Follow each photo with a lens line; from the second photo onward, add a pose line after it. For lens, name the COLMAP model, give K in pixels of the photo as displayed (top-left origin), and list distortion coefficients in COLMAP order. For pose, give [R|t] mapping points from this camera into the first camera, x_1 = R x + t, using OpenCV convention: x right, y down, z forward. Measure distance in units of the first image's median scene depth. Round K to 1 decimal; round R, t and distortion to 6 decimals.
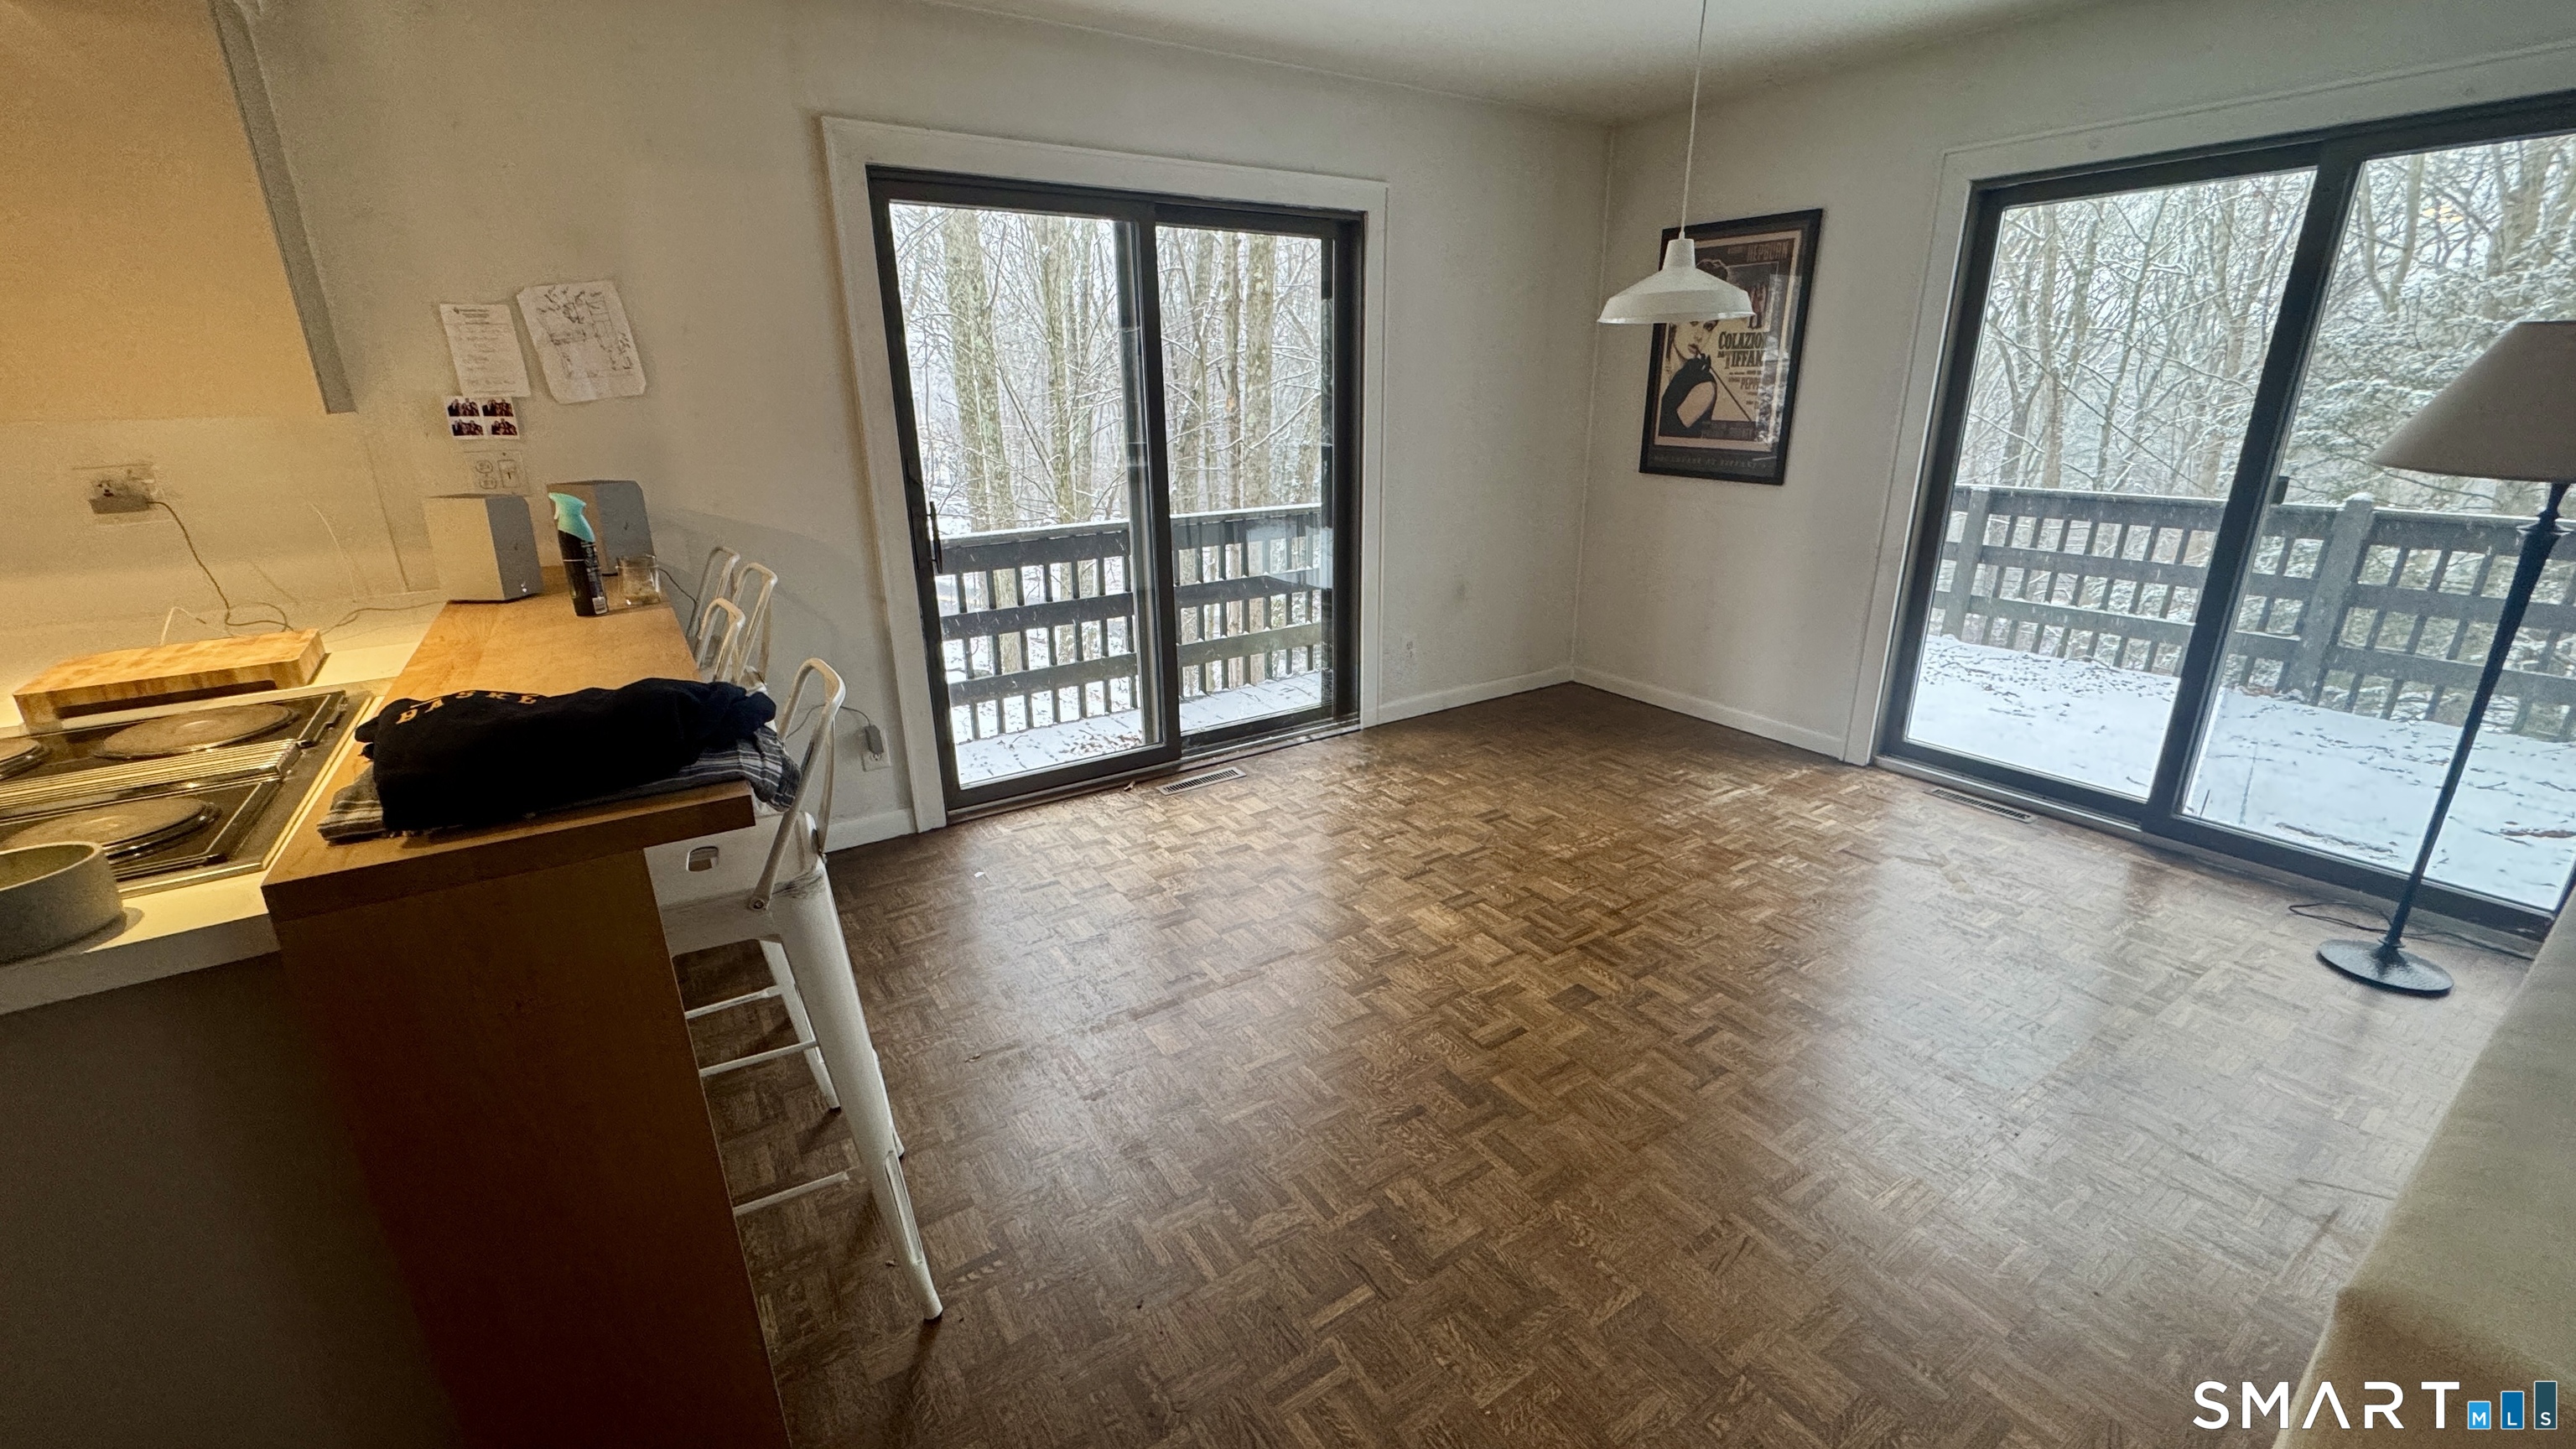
lens RADIAL K [[1021.5, 0, 1289.9], [0, 1021.5, 724.6], [0, 0, 1]] dist [-0.004364, 0.000147]
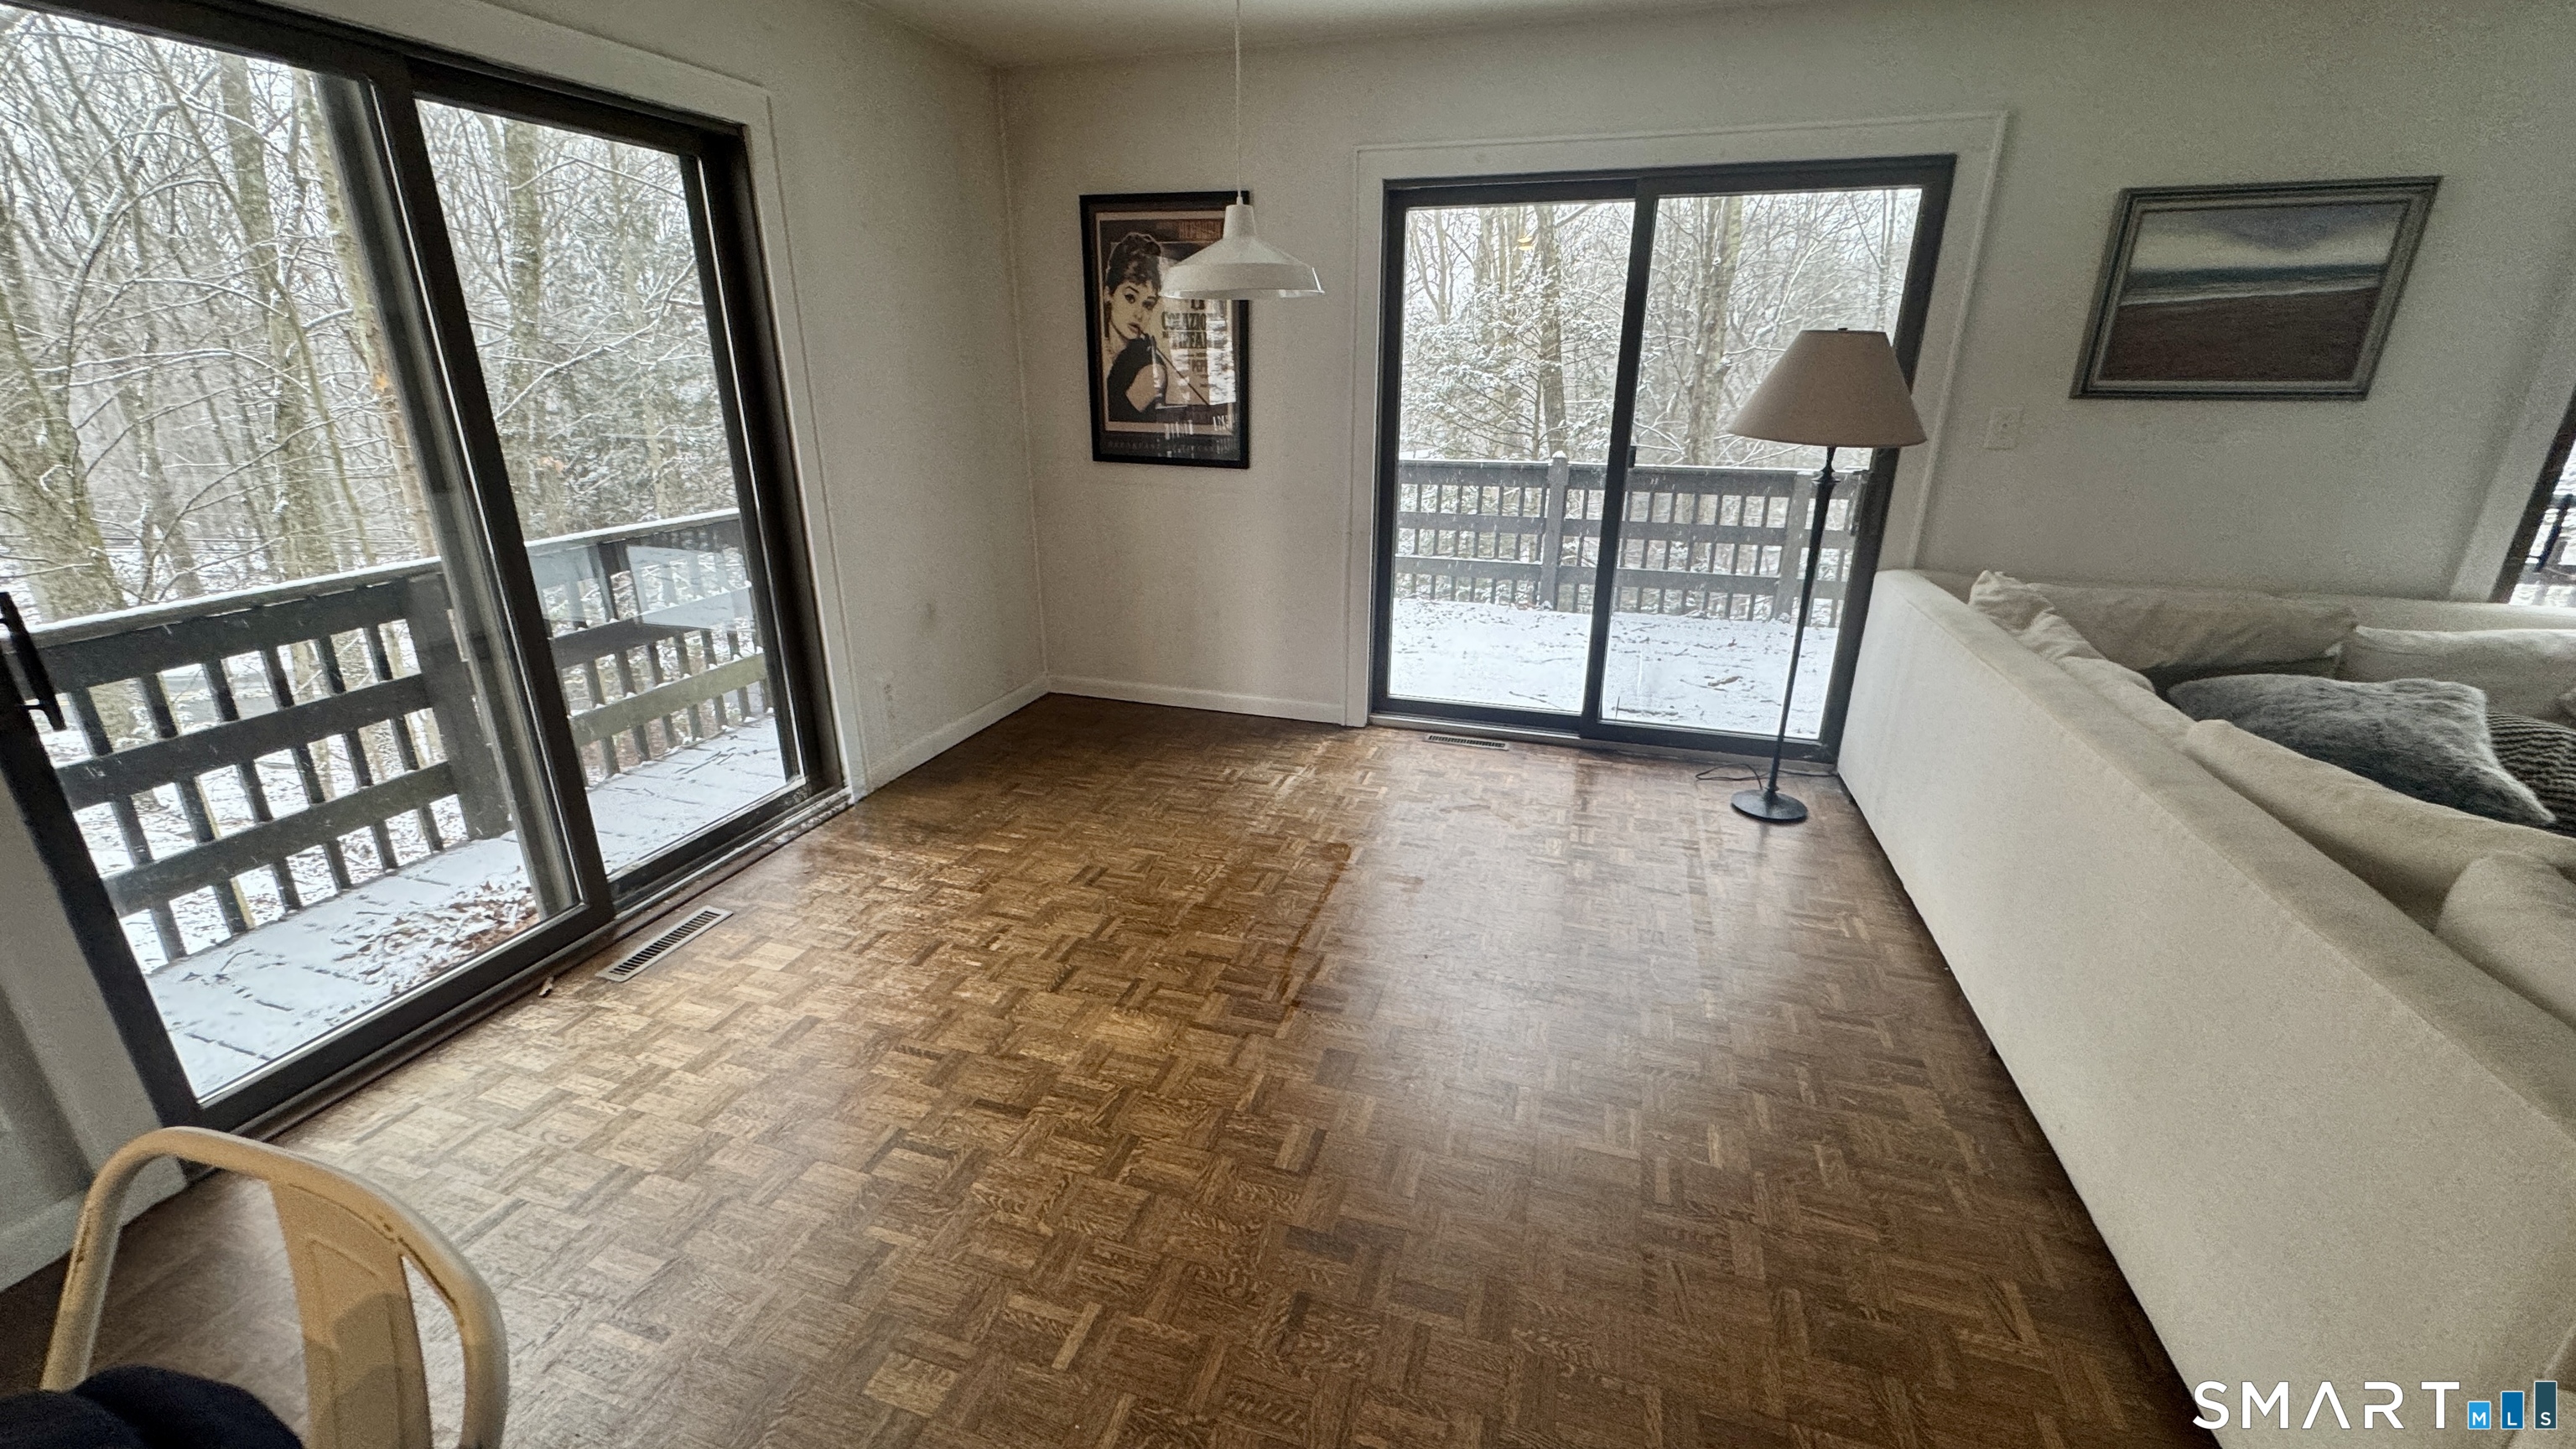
lens RADIAL K [[1021.5, 0, 1289.9], [0, 1021.5, 724.6], [0, 0, 1]] dist [-0.004364, 0.000147]
pose [[0.775922, -0.197890, 0.598986, -0.145852], [0.185858, 0.979090, 0.082707, -0.067646], [-0.602828, 0.047152, 0.796477, 0.199255]]
